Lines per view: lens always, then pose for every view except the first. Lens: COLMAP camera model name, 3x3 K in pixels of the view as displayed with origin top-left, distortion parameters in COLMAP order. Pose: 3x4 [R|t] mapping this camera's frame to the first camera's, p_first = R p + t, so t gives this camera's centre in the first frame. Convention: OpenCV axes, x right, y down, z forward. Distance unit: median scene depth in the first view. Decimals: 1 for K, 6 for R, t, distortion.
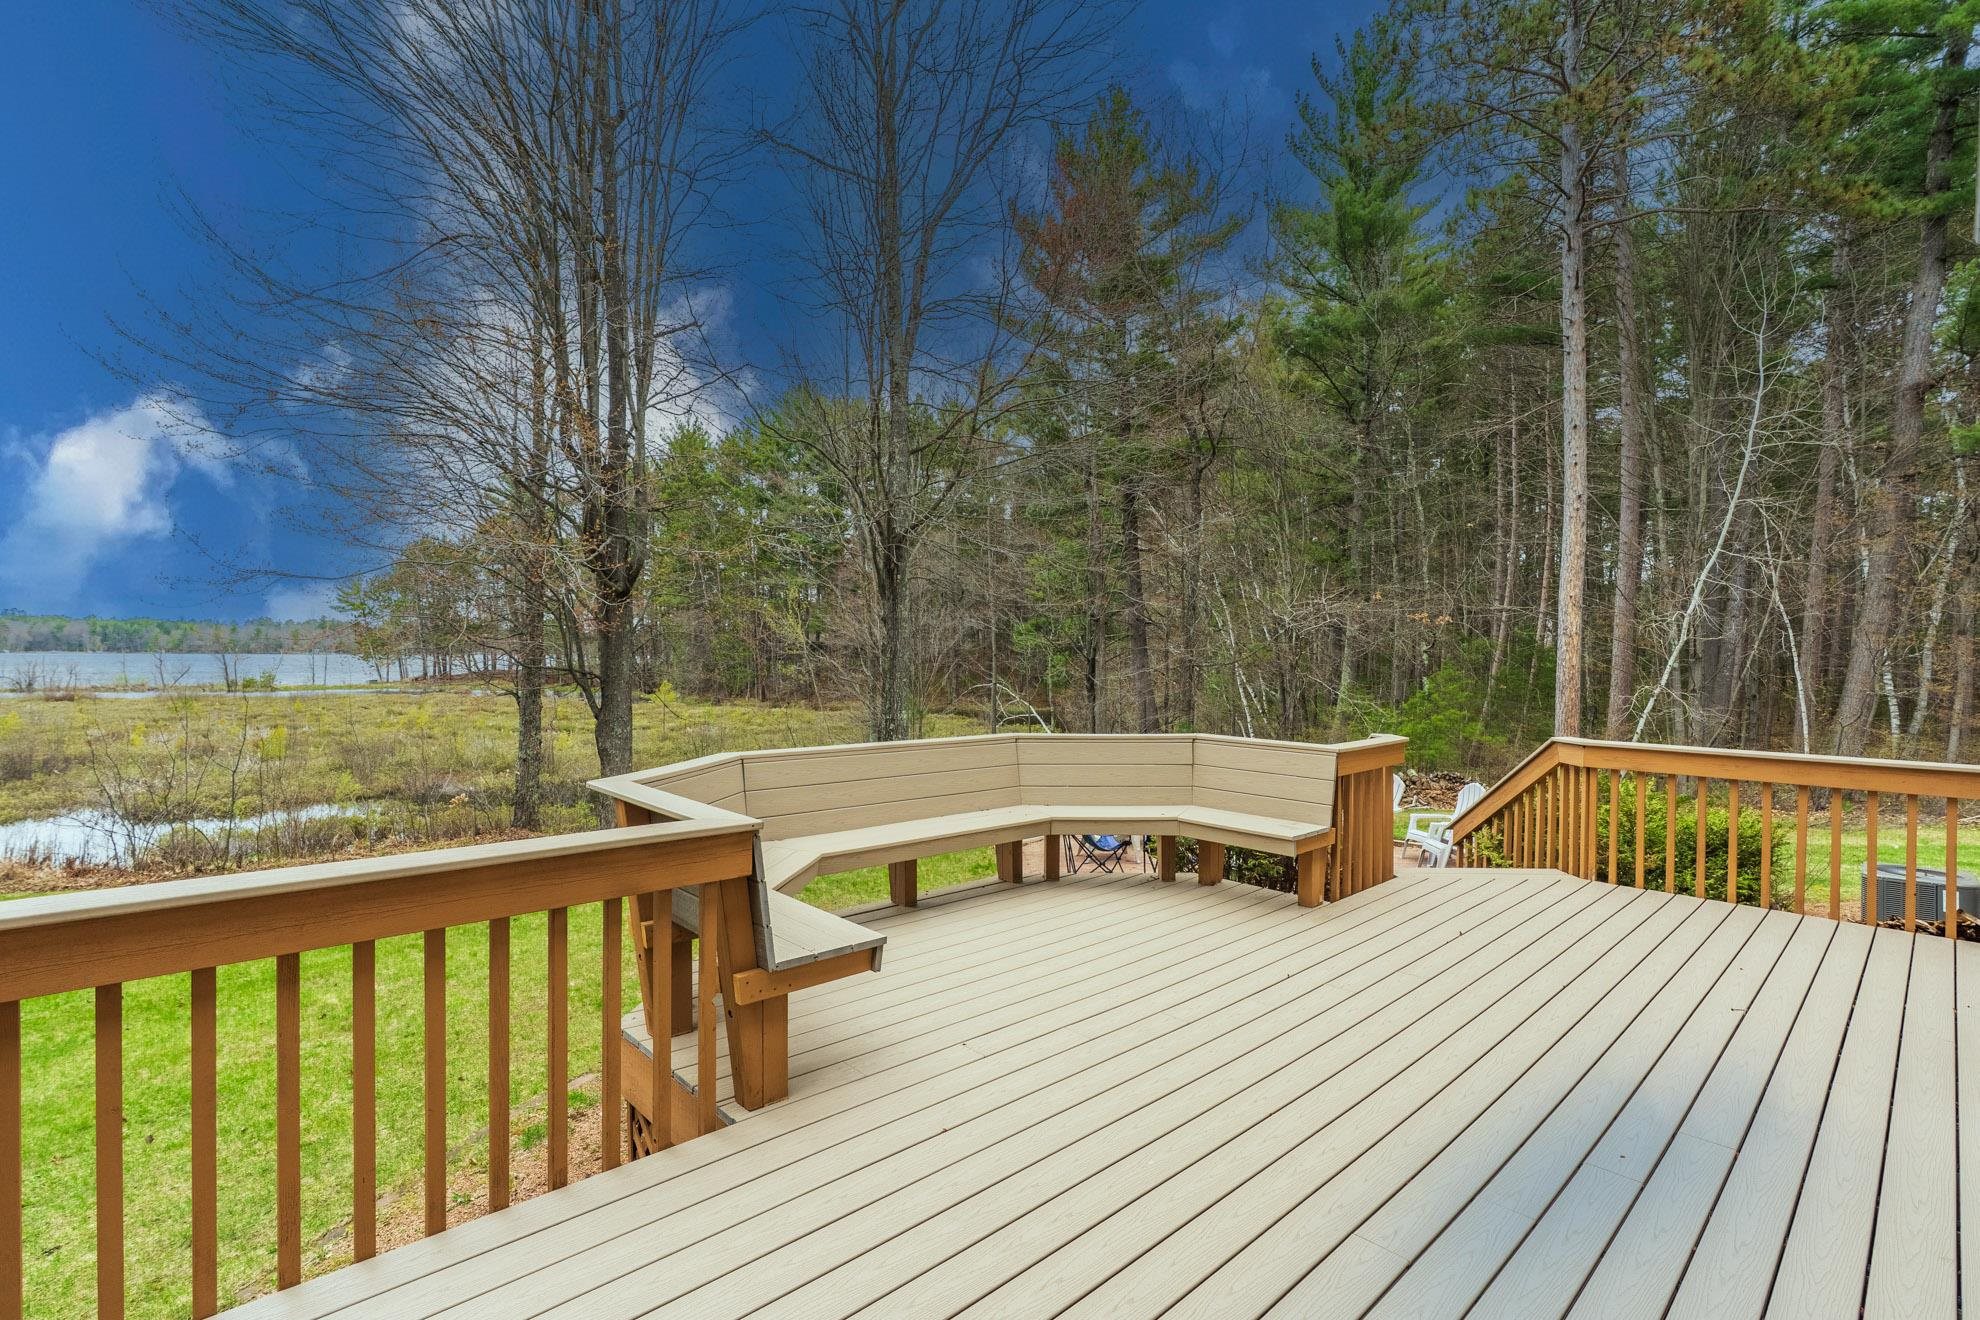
lens RADIAL K [[959.8, 0, 984.8], [0, 959.8, 660.4], [0, 0, 1]] dist [0.005093, 0.000824]
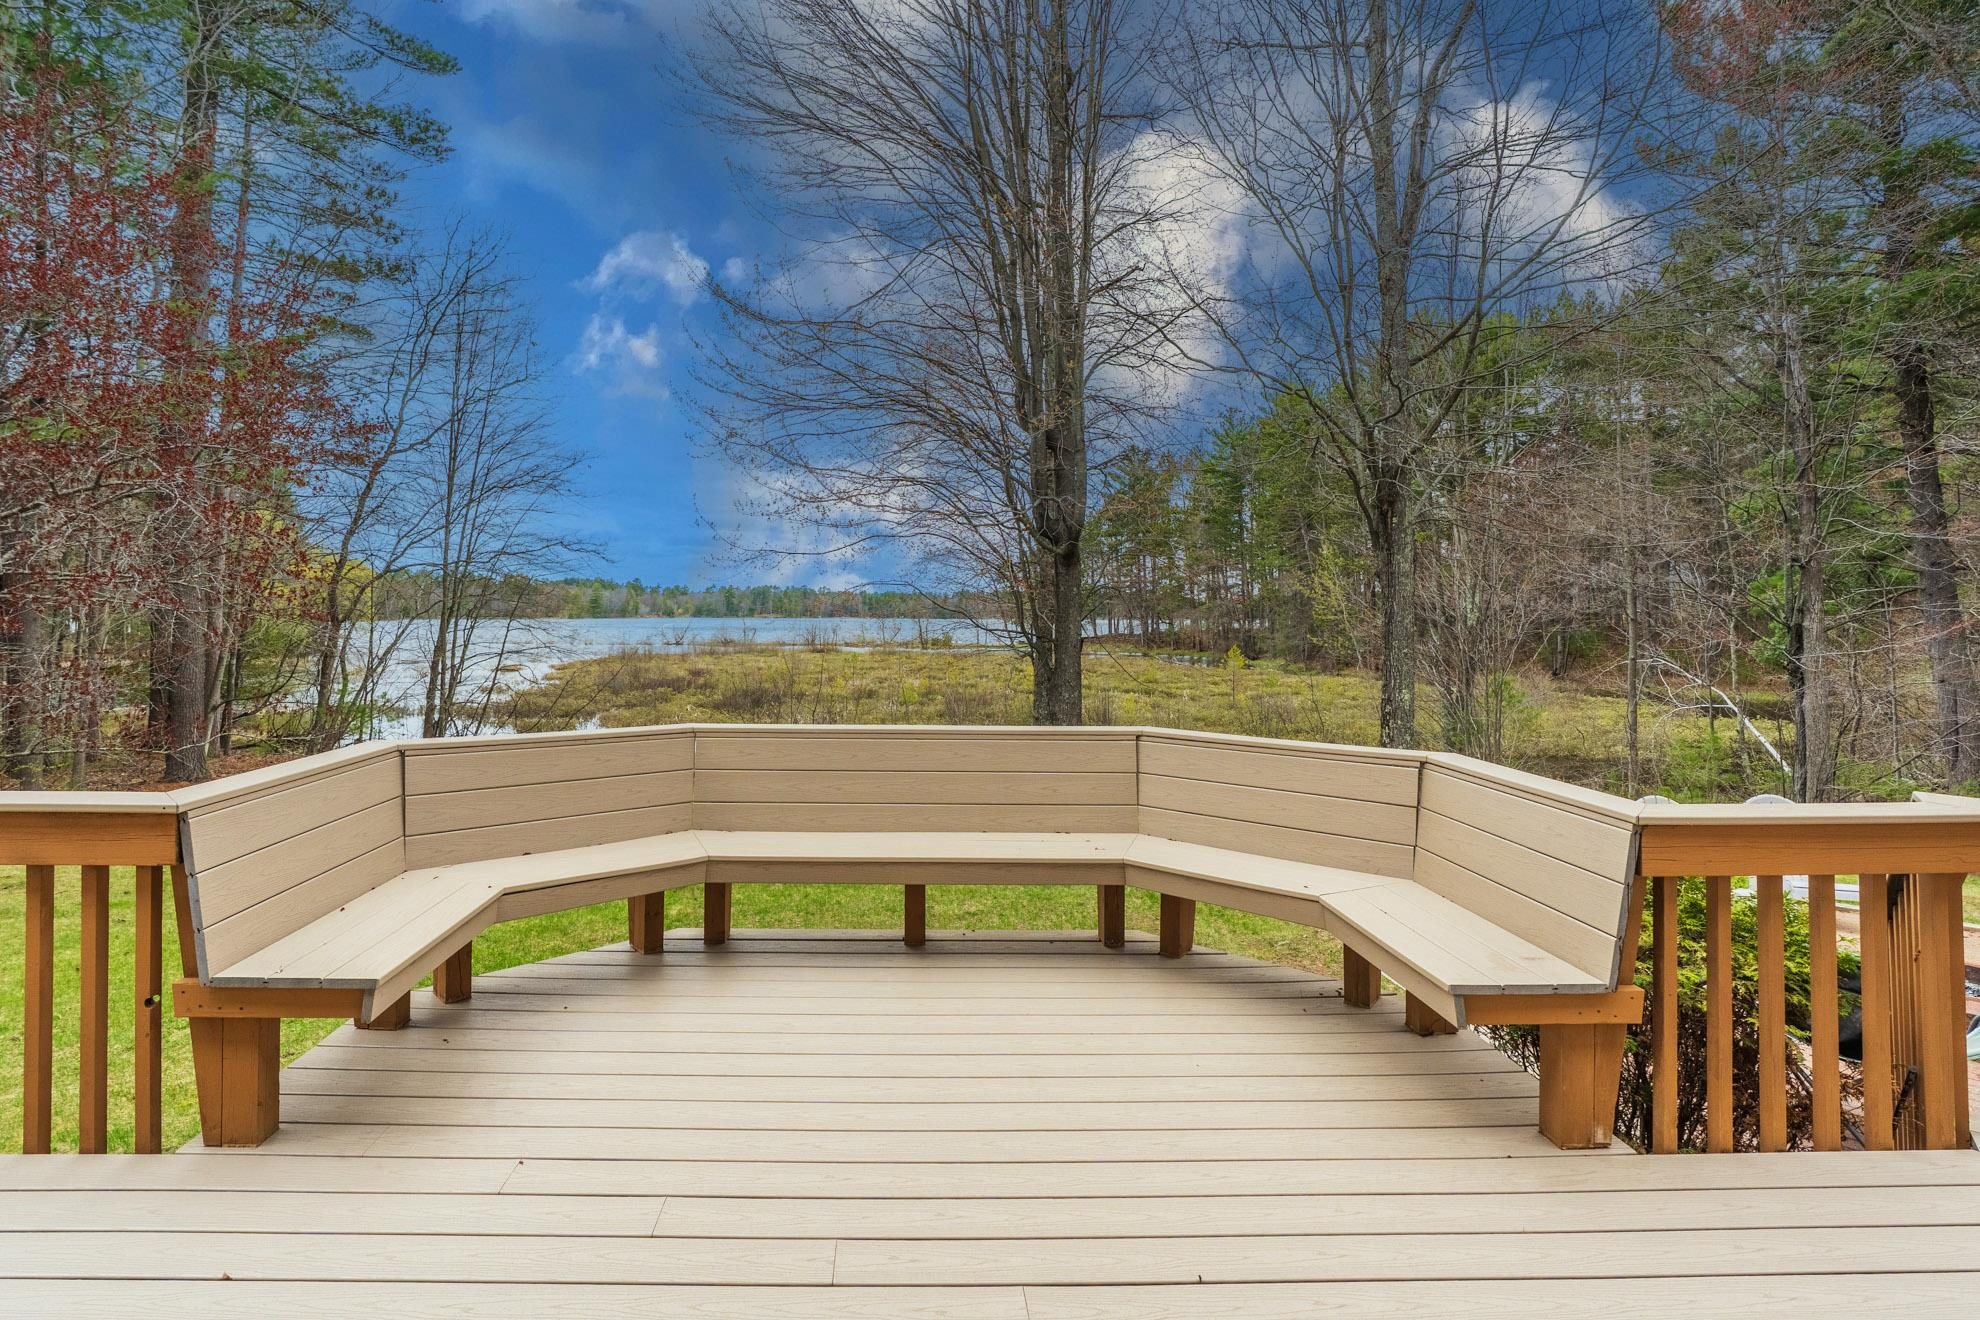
lens RADIAL K [[959.8, 0, 963.7], [0, 959.8, 582.1], [0, 0, 1]] dist [0.005093, 0.000824]
pose [[0.732919, -0.025323, -0.679844, 0.186980], [-0.006147, 0.999020, -0.043839, 0.000891], [0.680288, 0.036310, 0.732045, 0.182249]]
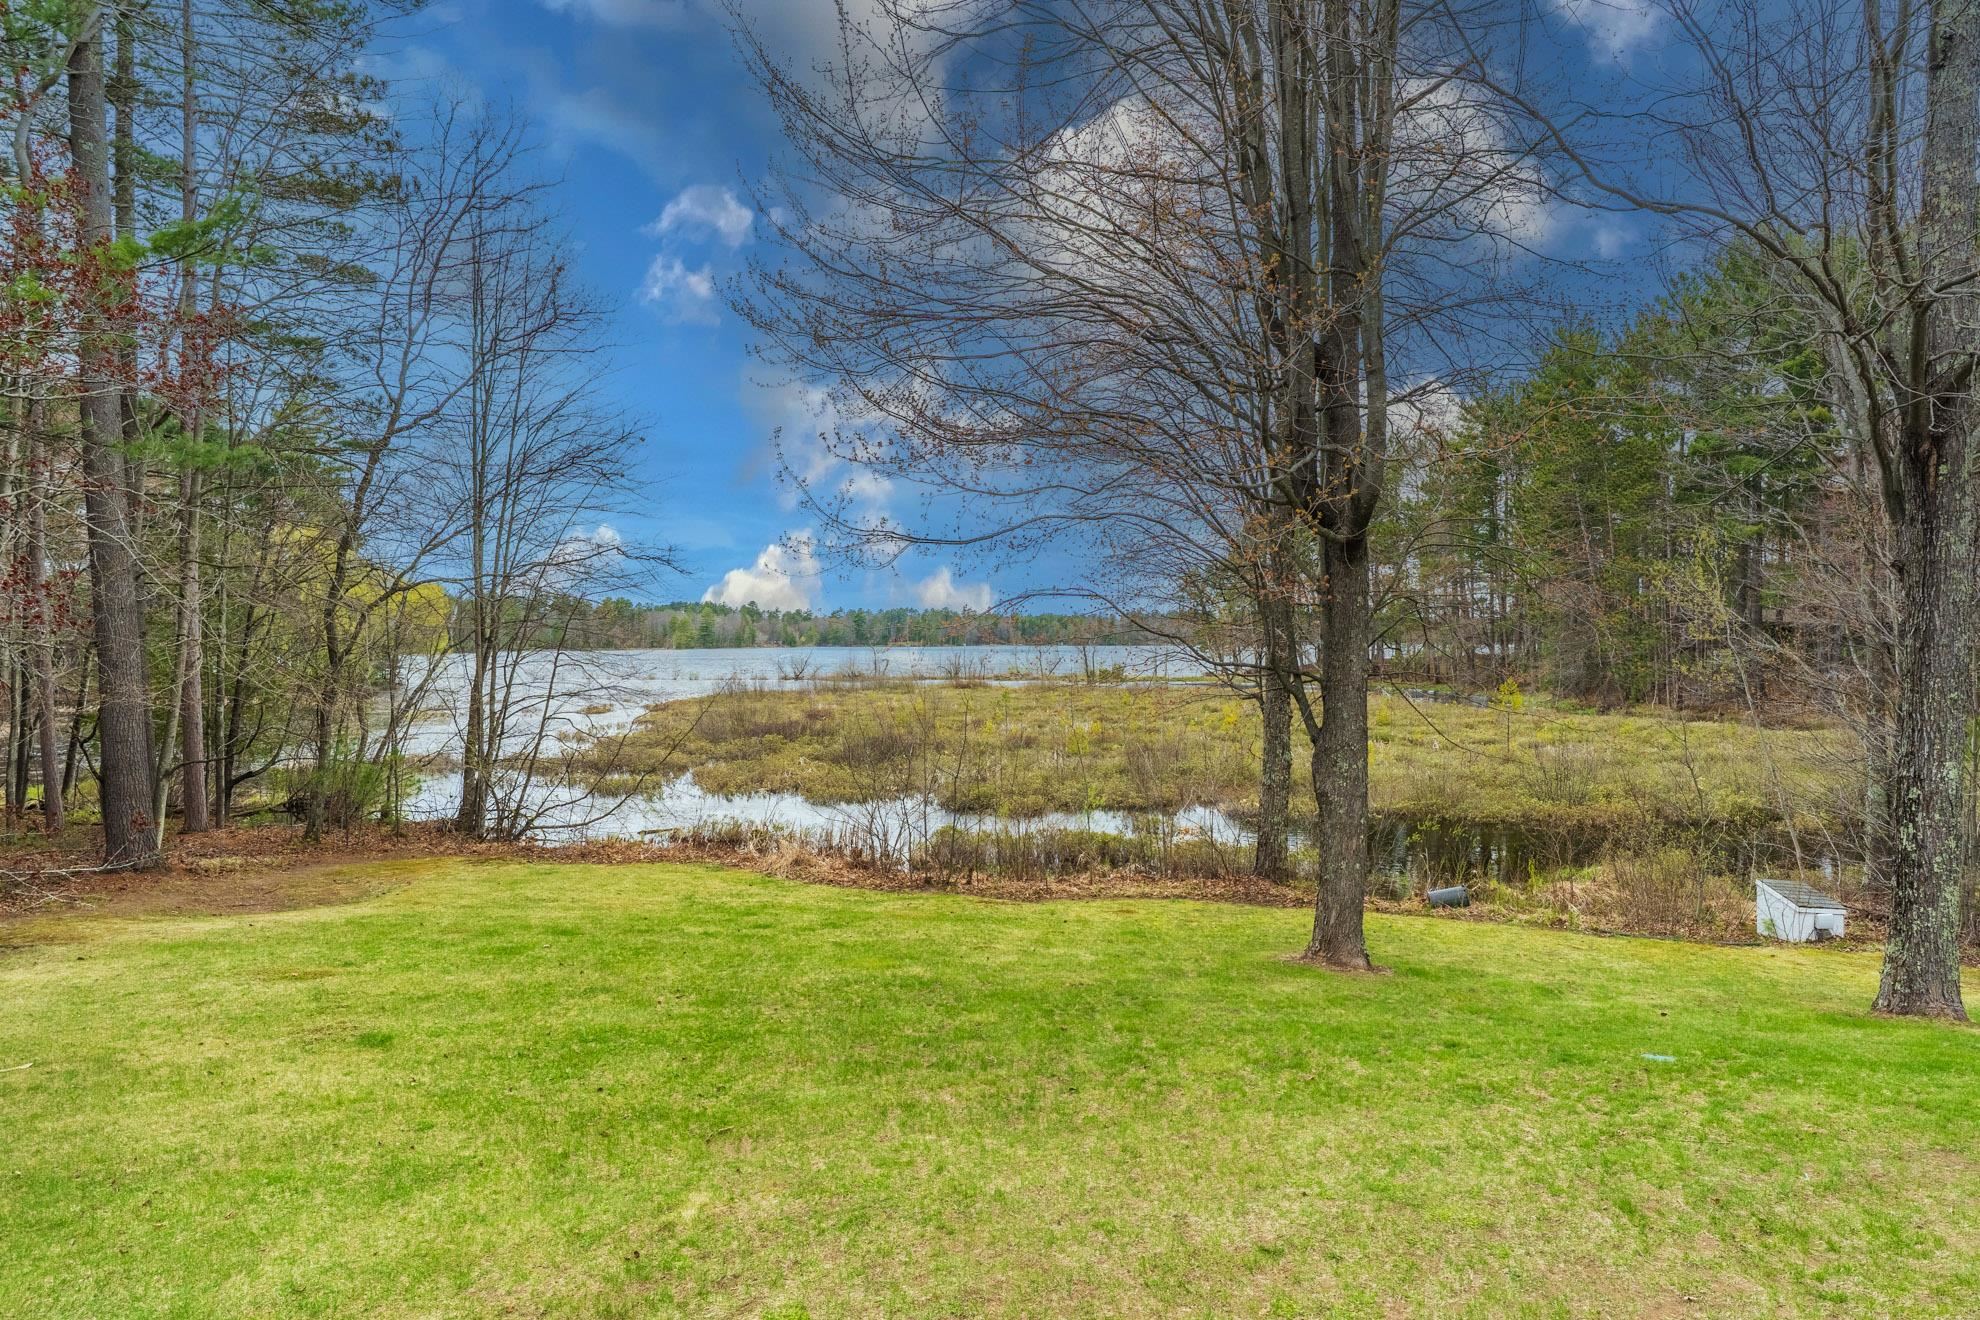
lens RADIAL K [[1012.8, 0, 1052.8], [0, 1012.8, 685.1], [0, 0, 1]] dist [-0.003801, -0.000167]
pose [[0.688895, 0.022846, -0.724501, -0.030968], [0.002523, 0.999422, 0.033915, -0.001971], [0.724857, -0.025192, 0.688439, 0.359740]]
